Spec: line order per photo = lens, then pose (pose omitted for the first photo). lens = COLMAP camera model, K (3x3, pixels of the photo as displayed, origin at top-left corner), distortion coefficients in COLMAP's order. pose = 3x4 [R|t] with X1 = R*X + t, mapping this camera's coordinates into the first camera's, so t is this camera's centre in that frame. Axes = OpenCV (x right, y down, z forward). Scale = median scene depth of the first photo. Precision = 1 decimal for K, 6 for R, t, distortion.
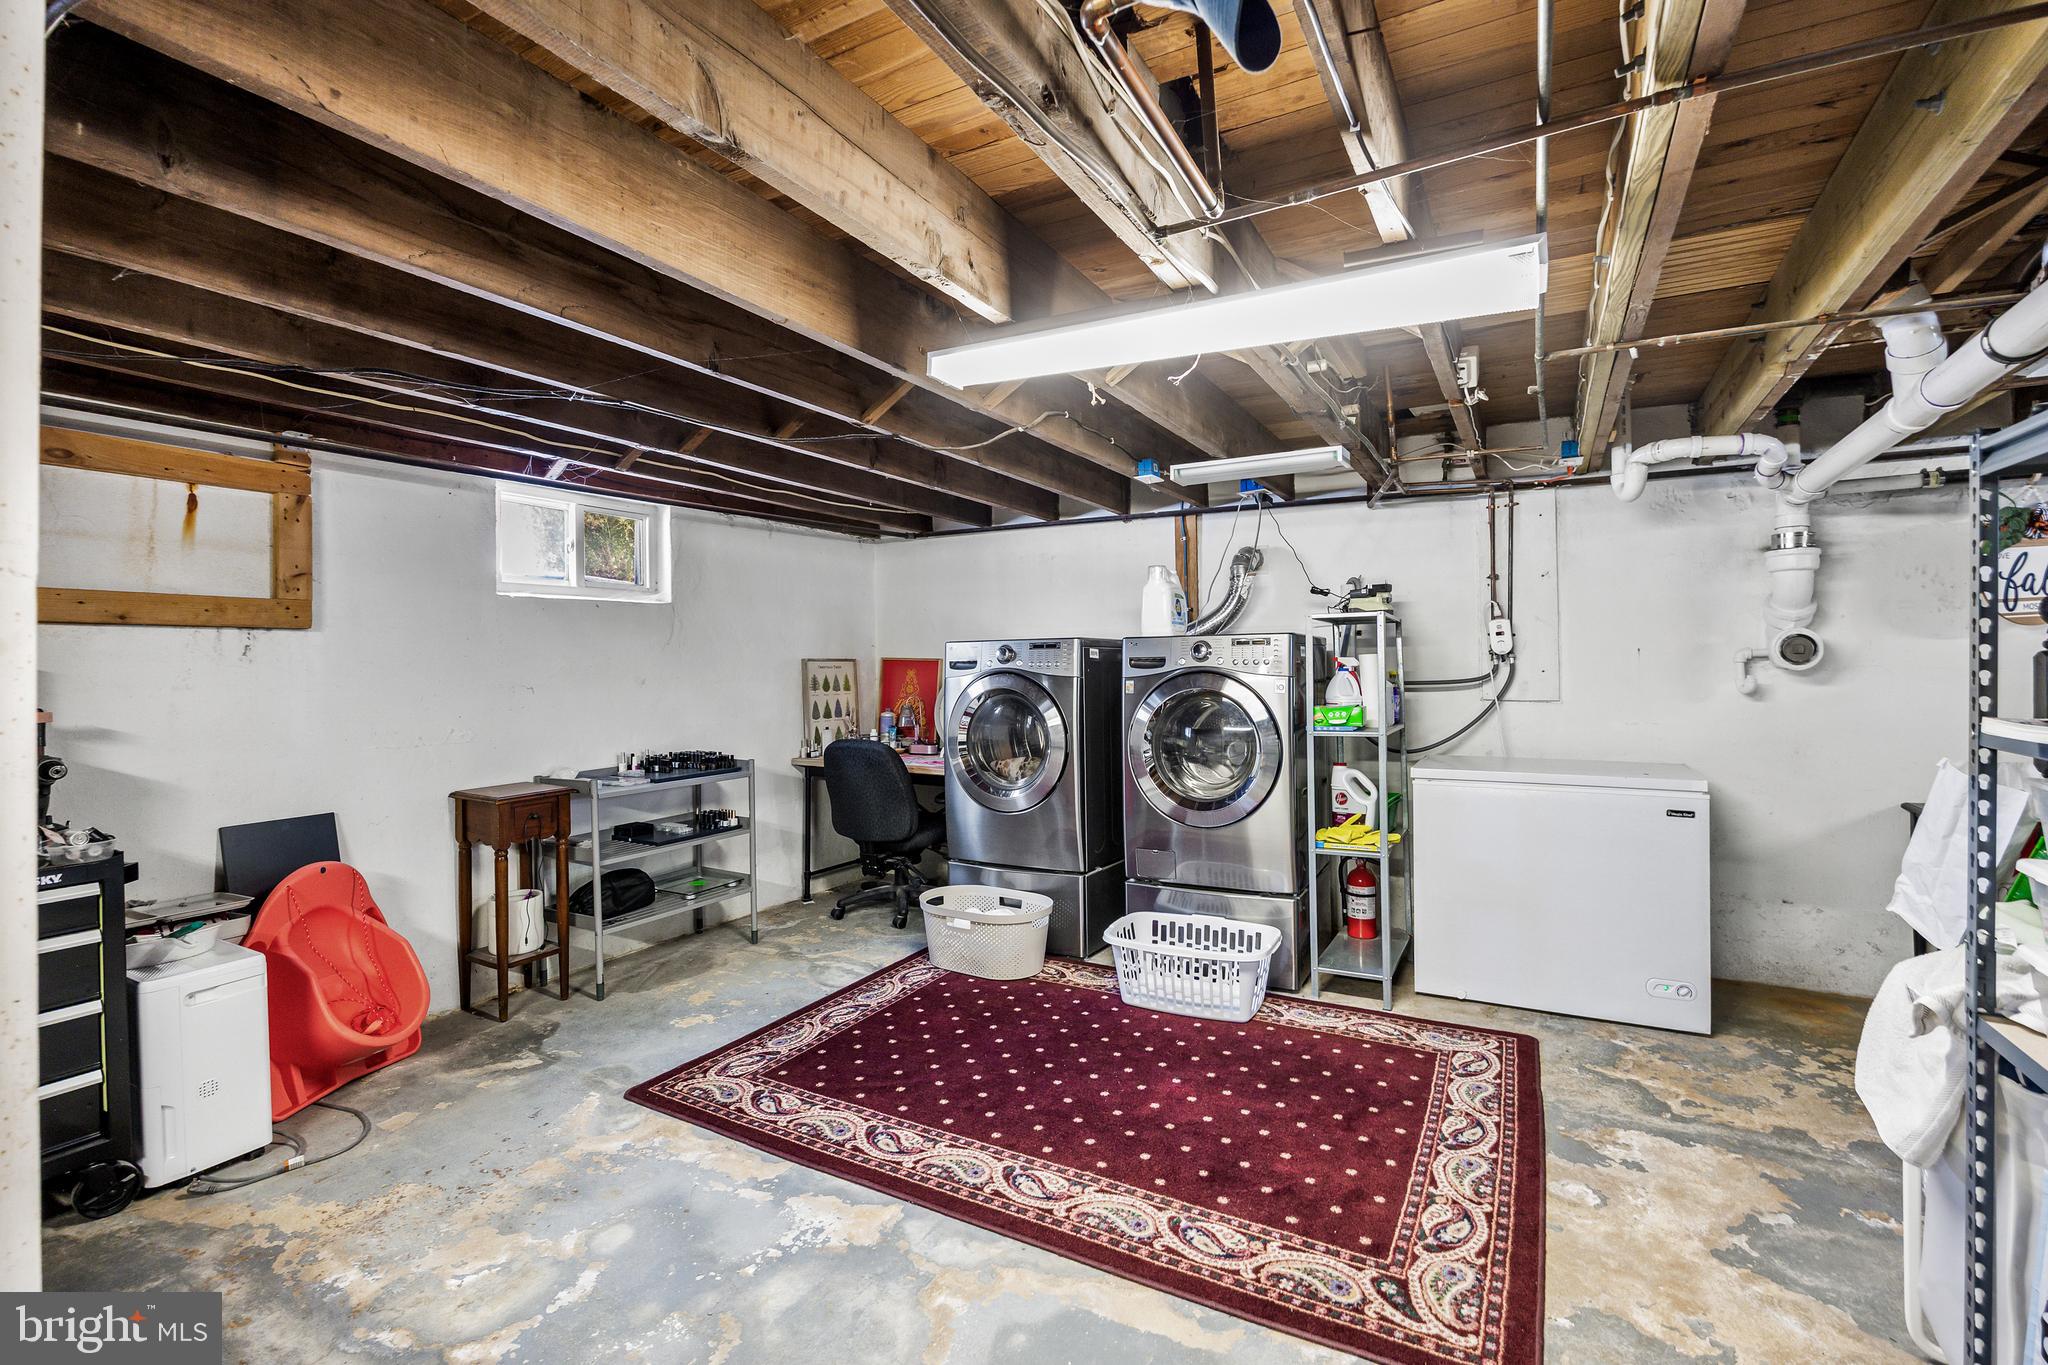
lens RADIAL K [[939.2, 0, 1029.8], [0, 939.2, 671.4], [0, 0, 1]] dist [-0.013696, -0.000145]
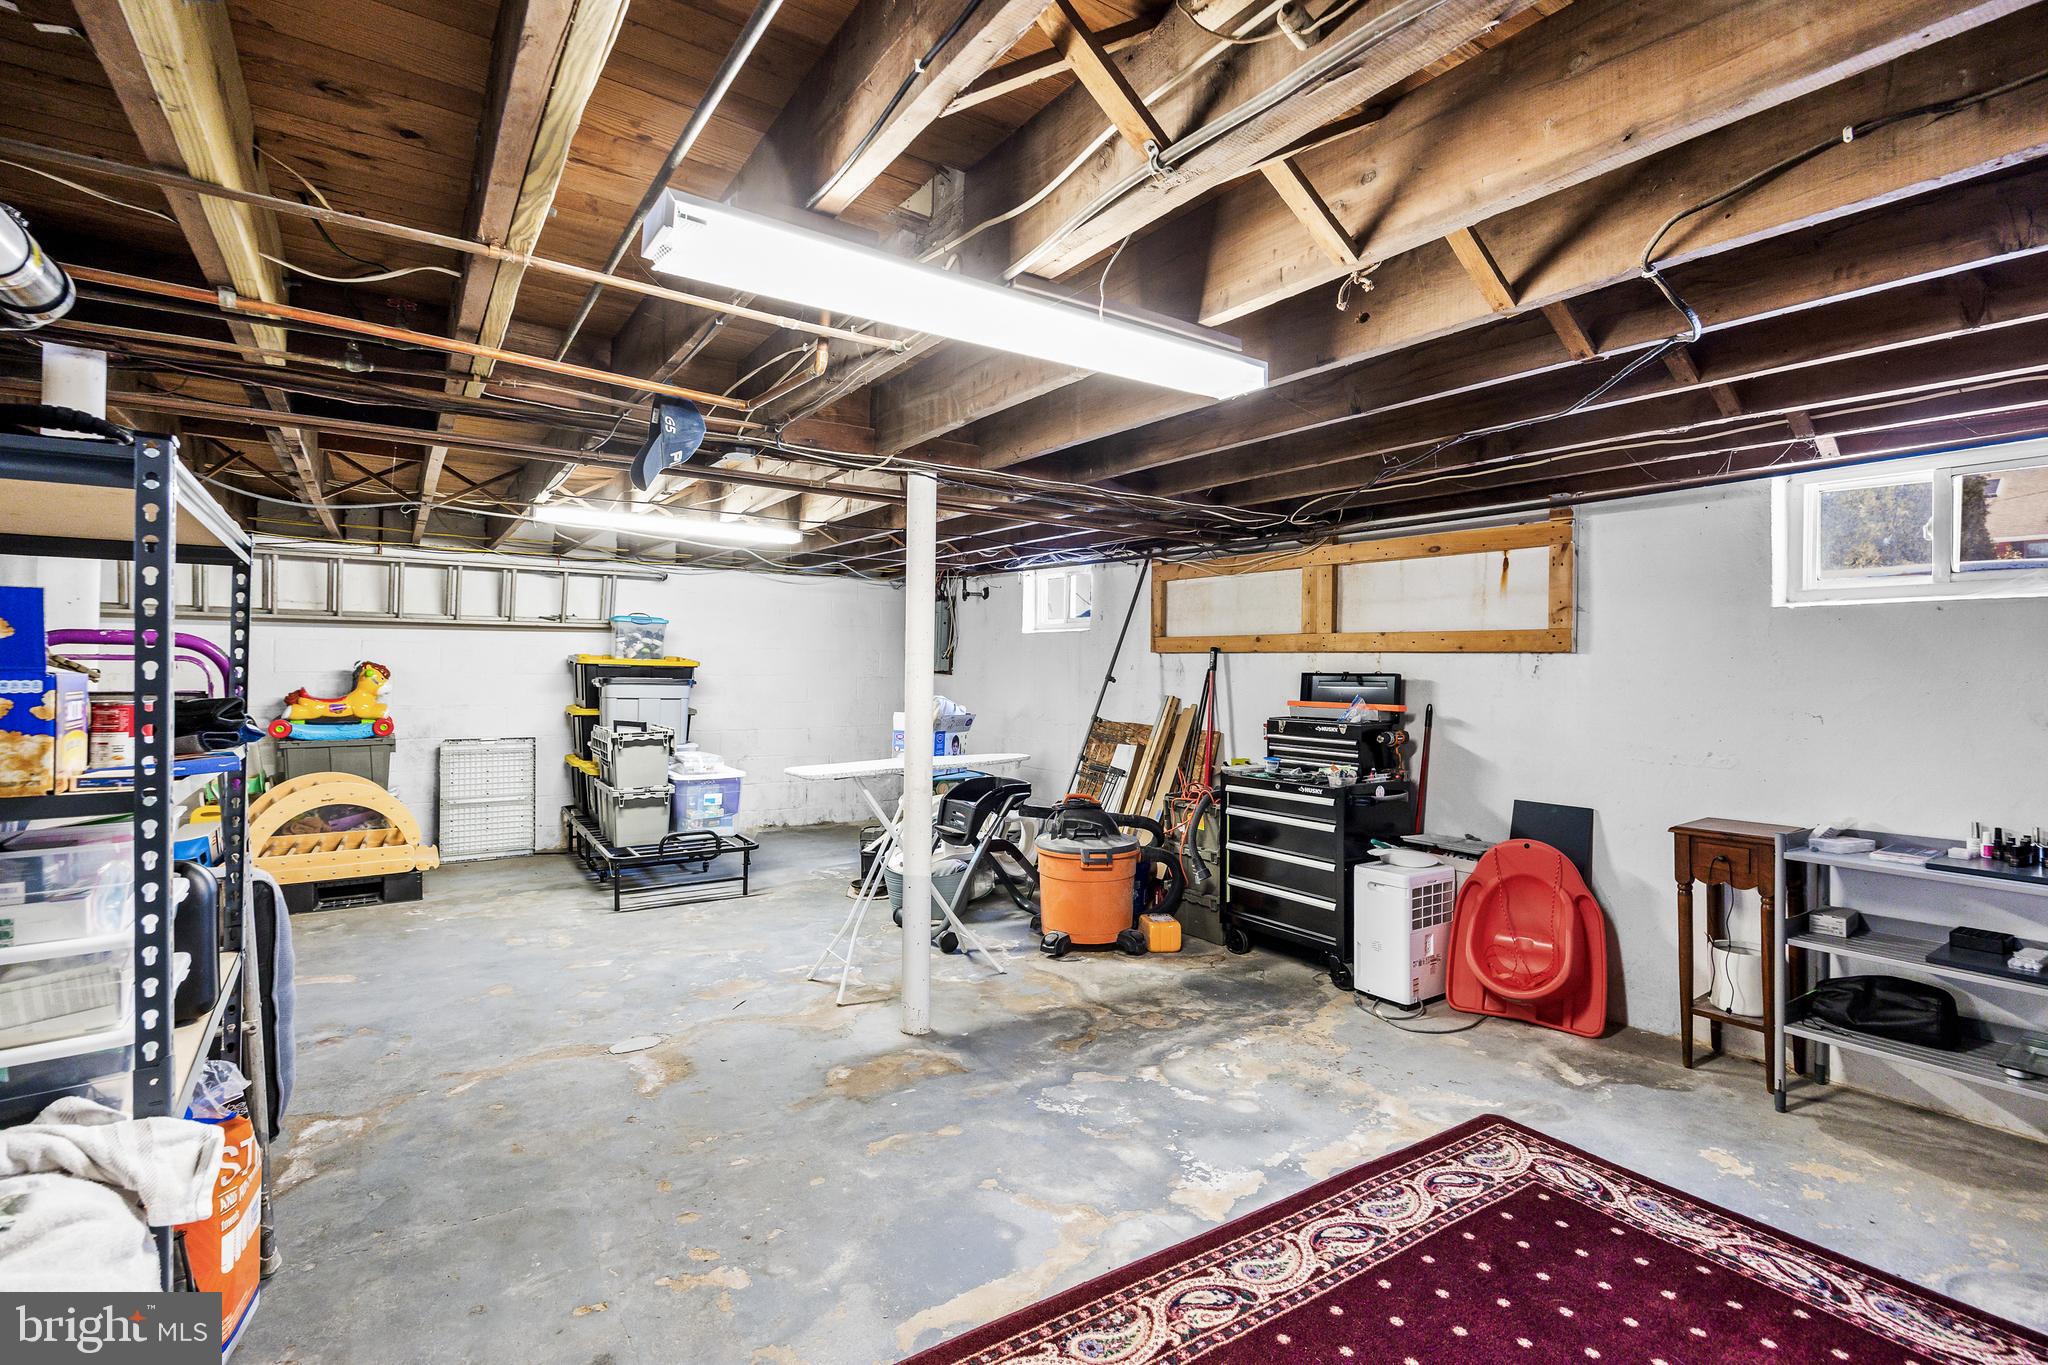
lens RADIAL K [[939.2, 0, 1031.3], [0, 939.2, 669.3], [0, 0, 1]] dist [-0.013696, -0.000145]
pose [[-0.455542, 0.009784, -0.890160, 0.667709], [-0.015162, 0.999709, 0.018747, -0.037598], [0.890085, 0.022036, -0.455261, 0.984187]]
